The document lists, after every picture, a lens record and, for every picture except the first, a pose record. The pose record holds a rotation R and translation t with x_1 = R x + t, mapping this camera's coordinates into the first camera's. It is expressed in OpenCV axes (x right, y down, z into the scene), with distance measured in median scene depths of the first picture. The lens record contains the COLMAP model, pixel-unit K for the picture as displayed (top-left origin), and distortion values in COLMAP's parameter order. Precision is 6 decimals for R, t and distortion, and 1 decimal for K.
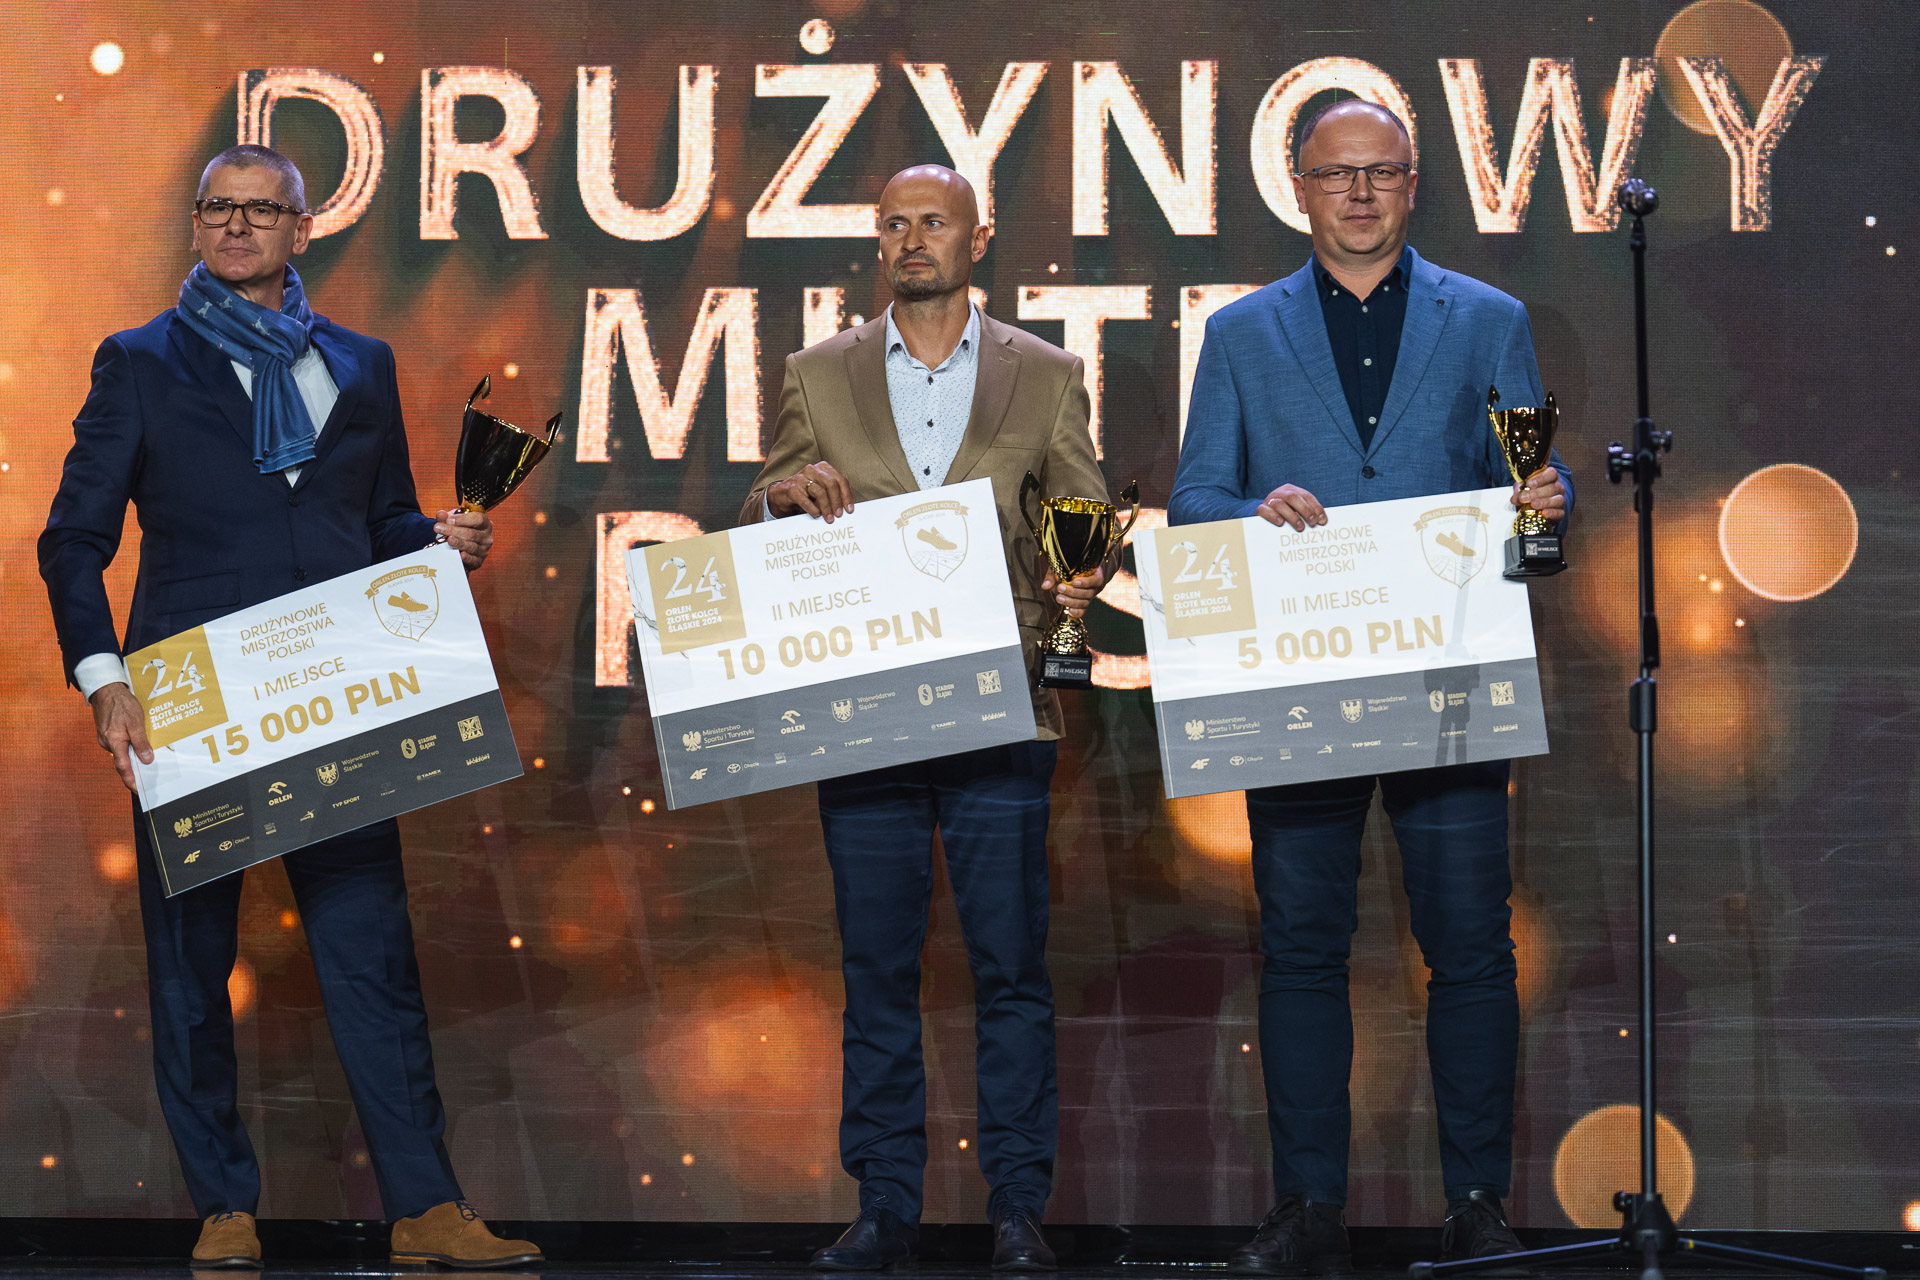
lens RADIAL K [[7037.4, 0, 969.8], [0, 7037.4, 636.6], [0, 0, 1]] dist [0.073973, 0.000000]
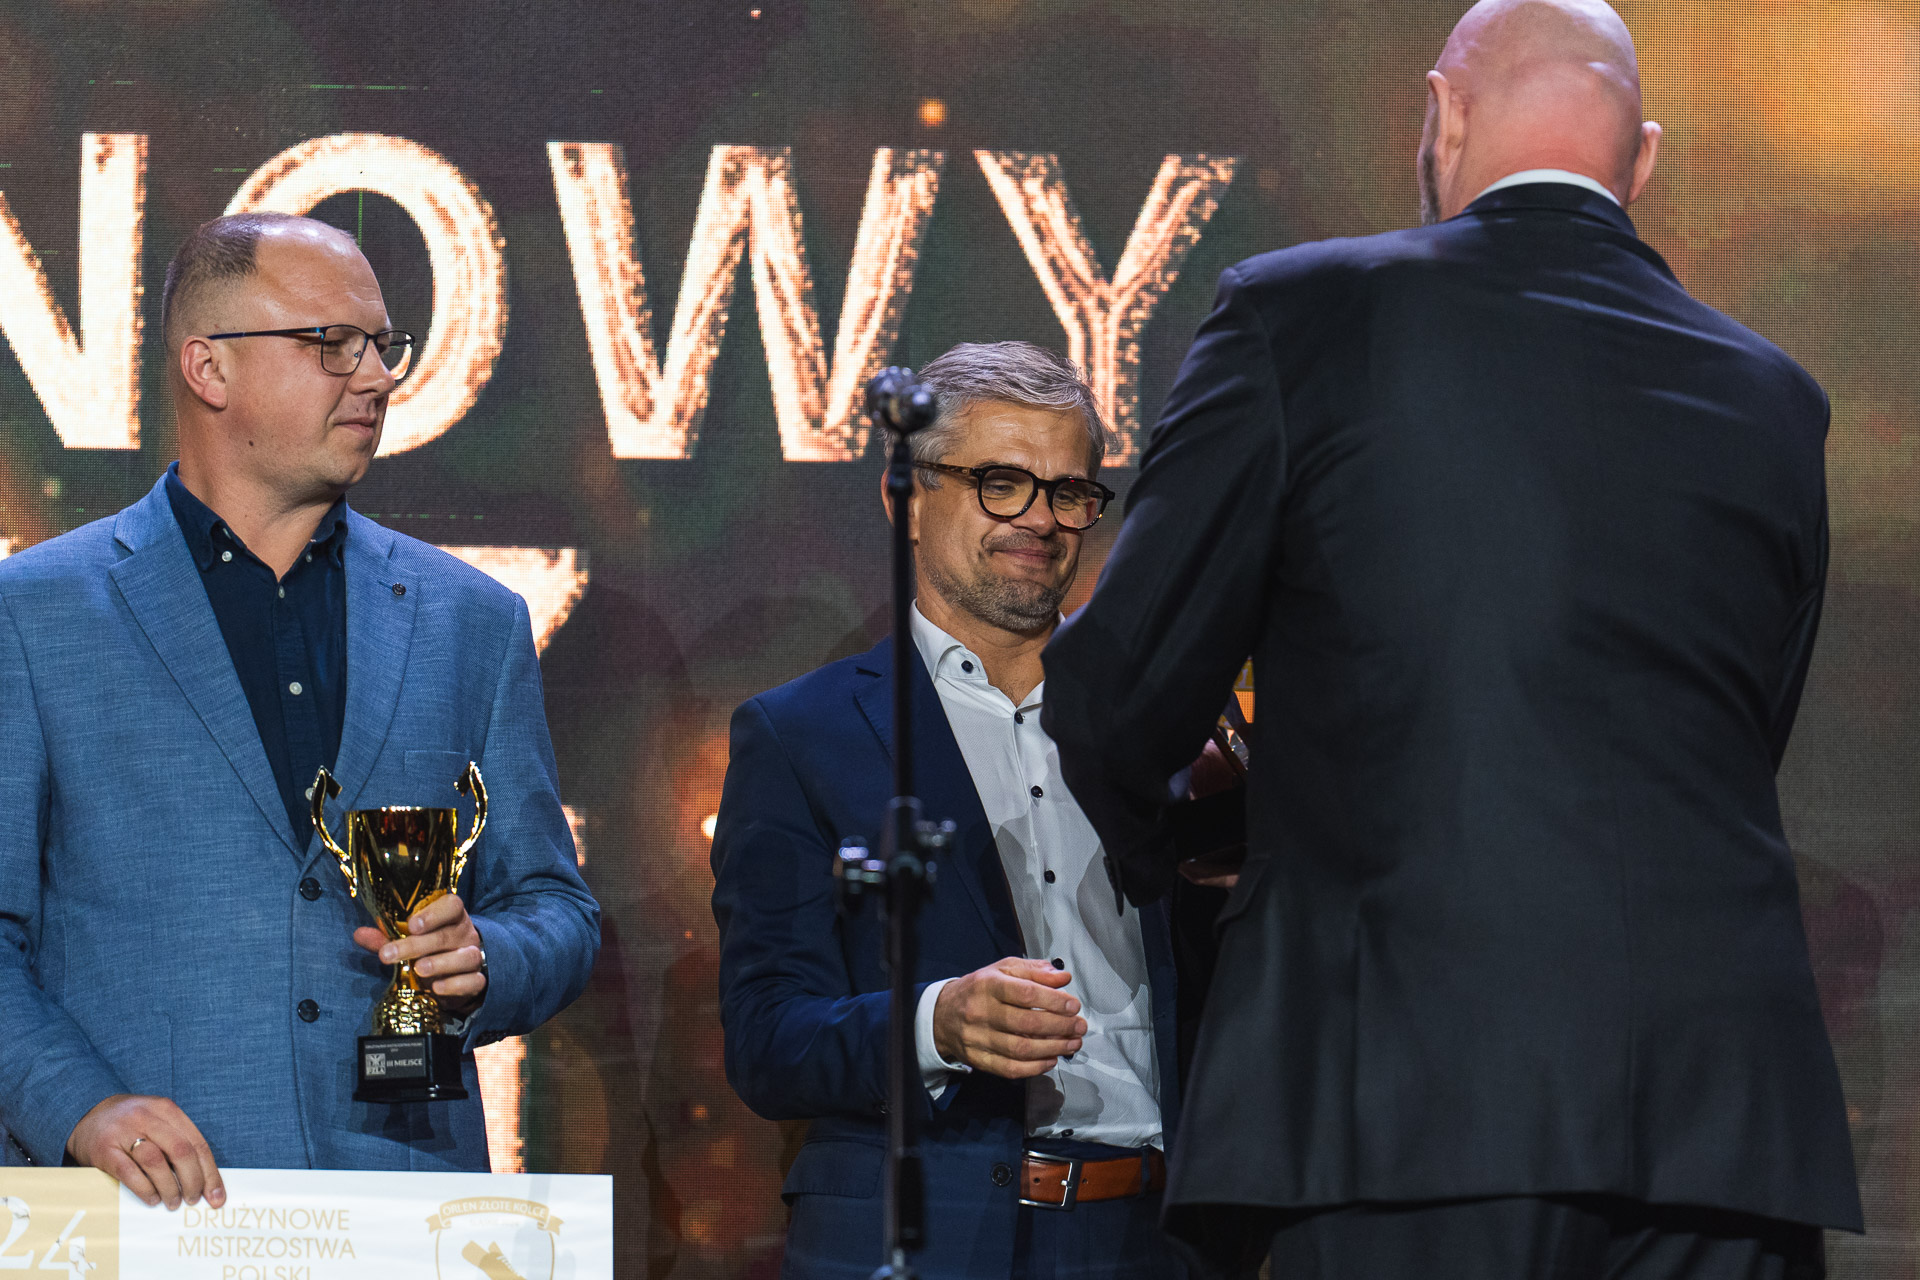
lens RADIAL K [[11373.8, 0, 959.6], [0, 11373.8, 640.1], [0, 0, 1]] dist [-0.006129, 0.000000]
pose [[0.991351, 0.021359, 0.129484, -0.016191], [-0.015750, 0.998899, -0.044187, -0.004002], [-0.130286, 0.041766, 0.990596, 0.112915]]
